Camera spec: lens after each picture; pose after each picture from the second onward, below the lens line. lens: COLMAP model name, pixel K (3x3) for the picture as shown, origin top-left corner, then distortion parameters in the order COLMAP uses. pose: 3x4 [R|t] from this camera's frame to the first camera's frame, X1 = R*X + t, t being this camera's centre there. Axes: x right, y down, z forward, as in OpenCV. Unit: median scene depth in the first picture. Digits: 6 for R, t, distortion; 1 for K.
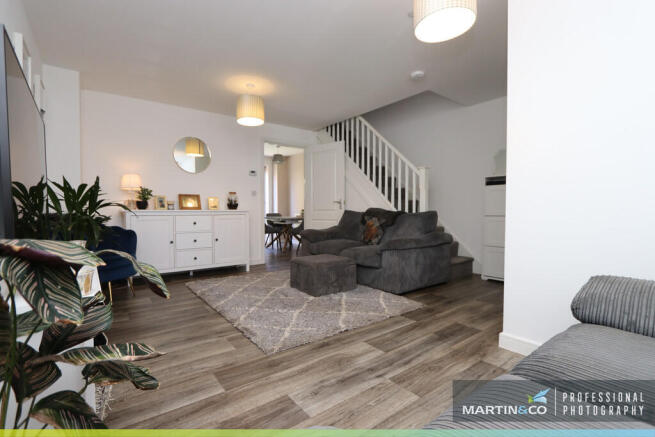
lens RADIAL K [[302.3, 0, 326.7], [0, 302.3, 224.7], [0, 0, 1]] dist [-0.020260, 0.002605]
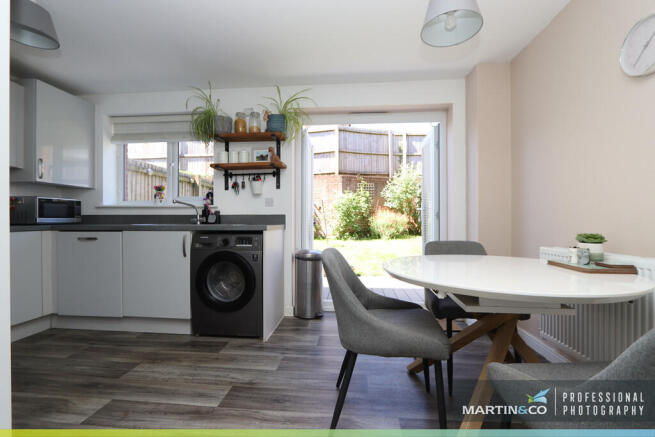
lens RADIAL K [[302.3, 0, 328.5], [0, 302.3, 220.0], [0, 0, 1]] dist [-0.020260, 0.002605]
pose [[0.741269, -0.009814, -0.671137, 1.195770], [-0.039727, 0.997499, -0.058466, -0.073340], [0.670032, 0.070001, 0.739024, 0.843368]]
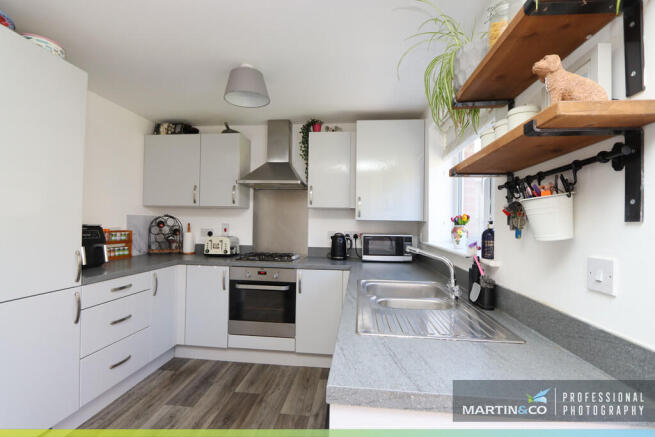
lens RADIAL K [[302.3, 0, 325.7], [0, 302.3, 220.8], [0, 0, 1]] dist [-0.020260, 0.002605]
pose [[-0.688145, -0.028235, -0.725023, 0.379663], [-0.074127, 0.996750, 0.031539, -0.316447], [0.721776, 0.075448, -0.688002, 1.855198]]
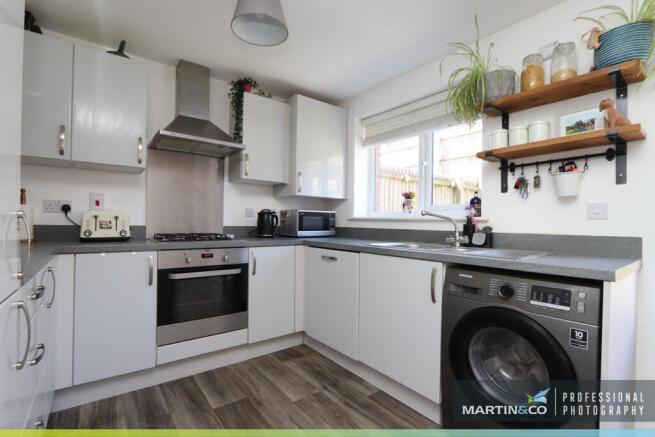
lens RADIAL K [[302.3, 0, 326.0], [0, 302.3, 220.9], [0, 0, 1]] dist [-0.020260, 0.002605]
pose [[0.005803, -0.013659, -0.999890, 0.663797], [-0.085780, 0.996214, -0.014106, -0.152803], [0.996297, 0.085852, 0.004609, 1.092750]]
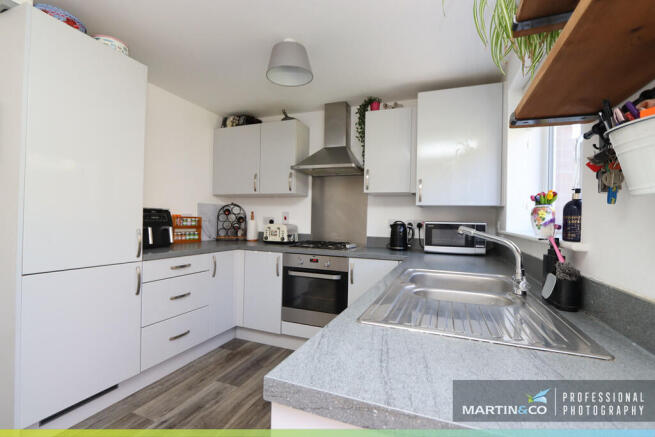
lens RADIAL K [[302.3, 0, 325.3], [0, 302.3, 221.5], [0, 0, 1]] dist [-0.020260, 0.002605]
pose [[-0.857751, -0.026983, -0.513357, 0.213430], [-0.067372, 0.995909, 0.060223, -0.267637], [0.509632, 0.086242, -0.856060, 1.868343]]
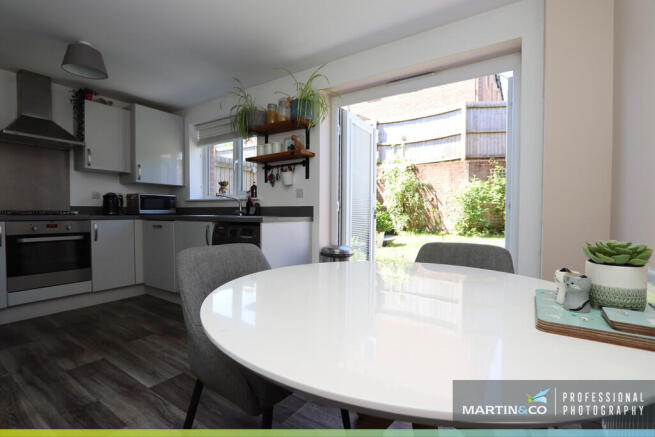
lens RADIAL K [[302.3, 0, 327.8], [0, 302.3, 220.8], [0, 0, 1]] dist [-0.020260, 0.002605]
pose [[0.331110, 0.017192, -0.943436, 1.395637], [-0.067523, 0.997702, -0.005517, -0.111444], [0.941173, 0.065530, 0.331510, 1.470788]]
